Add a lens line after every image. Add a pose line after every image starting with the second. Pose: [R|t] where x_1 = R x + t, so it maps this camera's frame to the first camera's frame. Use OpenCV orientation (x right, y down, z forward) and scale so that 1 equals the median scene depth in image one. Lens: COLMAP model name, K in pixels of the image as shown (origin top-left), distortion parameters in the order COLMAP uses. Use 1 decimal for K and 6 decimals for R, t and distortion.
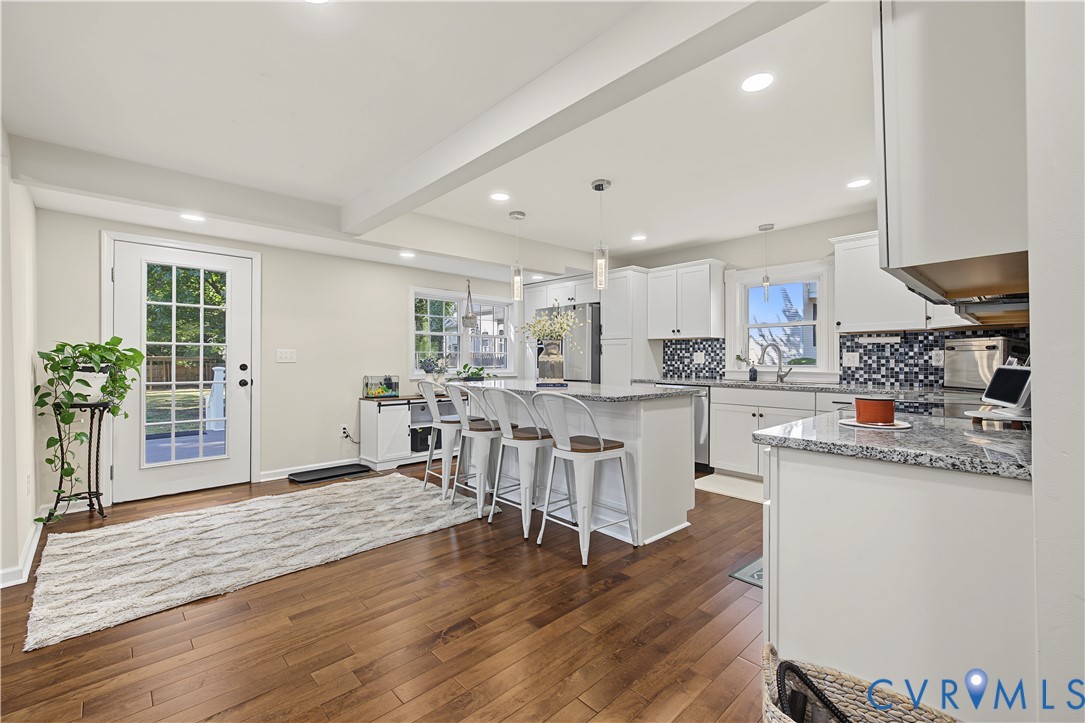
lens RADIAL K [[459.9, 0, 539.3], [0, 459.9, 356.9], [0, 0, 1]] dist [0.001369, -0.000254]
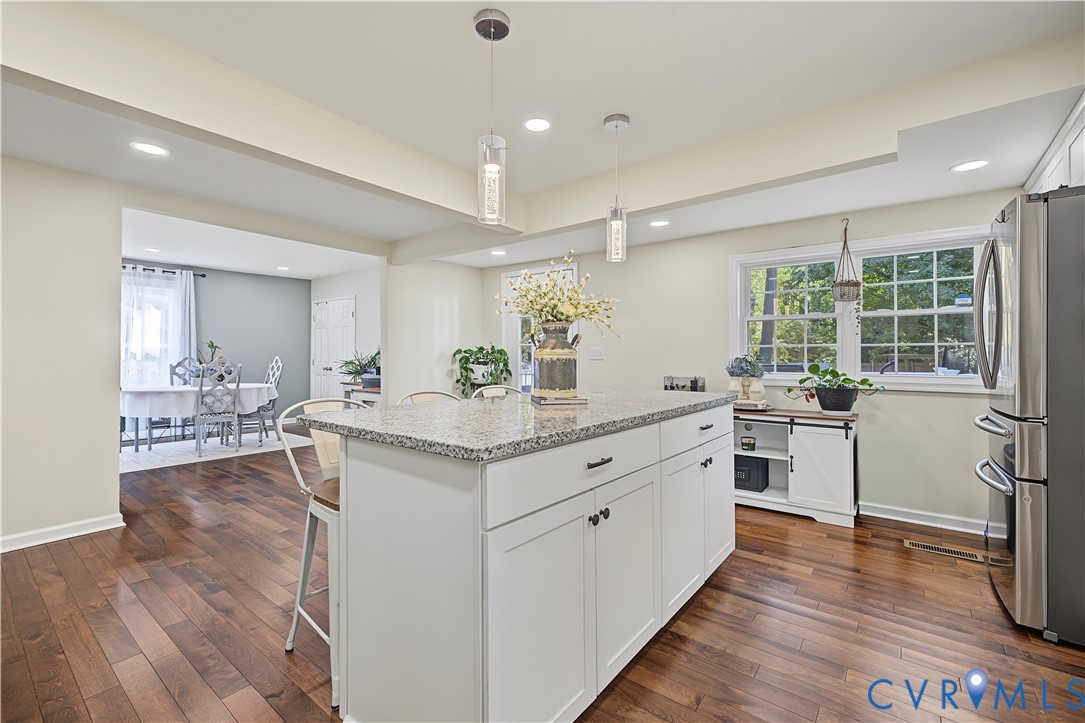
lens RADIAL K [[470.4, 0, 538.1], [0, 470.4, 353.2], [0, 0, 1]] dist [0.001570, -0.000039]
pose [[0.142116, -0.009172, -0.989807, 0.453527], [0.004447, 0.999953, -0.008627, 0.005459], [0.989840, -0.003175, 0.142150, 0.647166]]
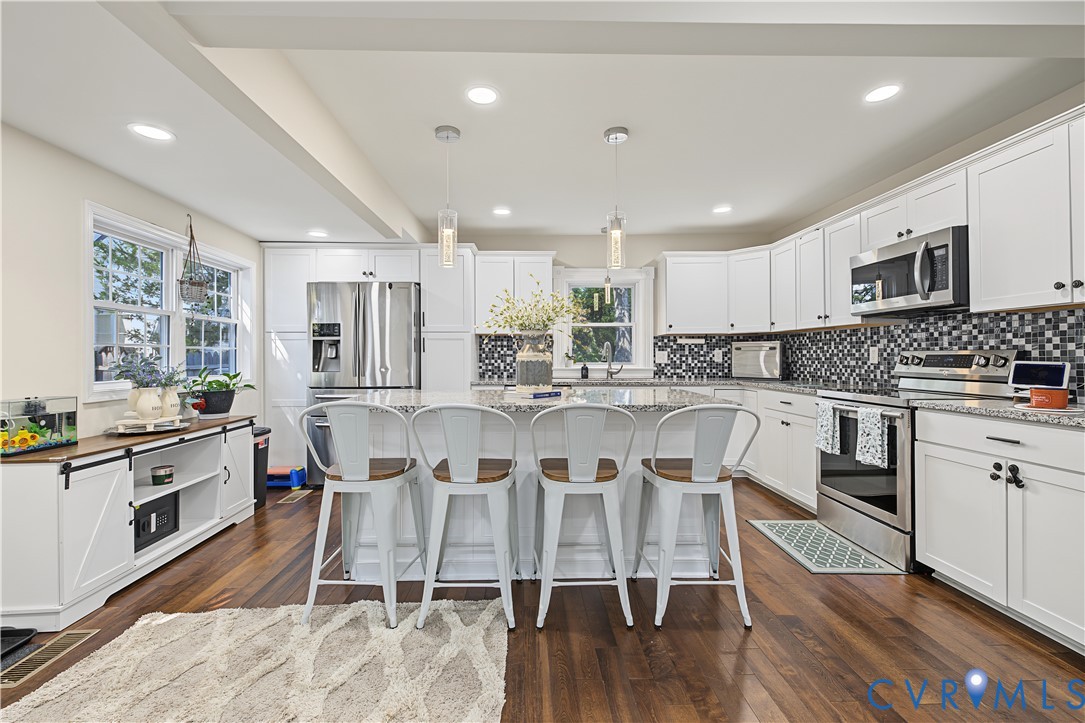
lens RADIAL K [[470.4, 0, 538.1], [0, 470.4, 353.2], [0, 0, 1]] dist [0.001570, -0.000039]
pose [[0.661170, 0.003314, 0.750229, -0.367581], [-0.001100, 0.999993, -0.003447, 0.000198], [-0.750235, 0.001454, 0.661169, 0.377028]]
